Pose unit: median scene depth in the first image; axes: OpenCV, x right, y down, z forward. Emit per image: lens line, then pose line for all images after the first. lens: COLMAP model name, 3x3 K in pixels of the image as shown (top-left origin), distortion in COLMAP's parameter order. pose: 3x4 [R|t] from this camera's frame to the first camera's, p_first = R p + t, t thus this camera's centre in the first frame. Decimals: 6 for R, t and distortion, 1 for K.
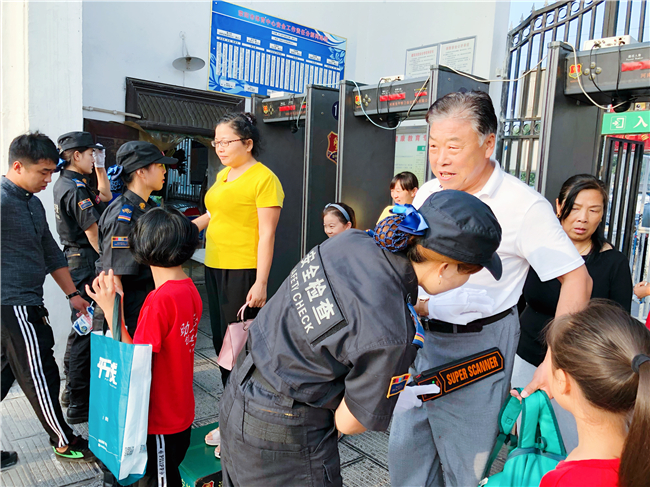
lens RADIAL K [[514.6, 0, 326.7], [0, 514.6, 239.1], [0, 0, 1]] dist [0.017159, 0.011828]
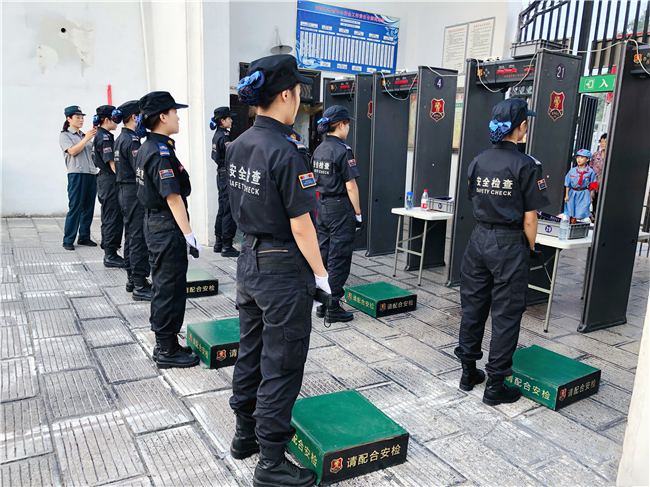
lens RADIAL K [[514.6, 0, 326.1], [0, 514.6, 246.4], [0, 0, 1]] dist [0.017159, 0.011828]
pose [[0.987863, 0.012790, -0.154797, 0.071831], [0.003036, 0.994824, 0.101569, 0.046552], [0.155295, -0.100806, 0.982711, -0.381212]]
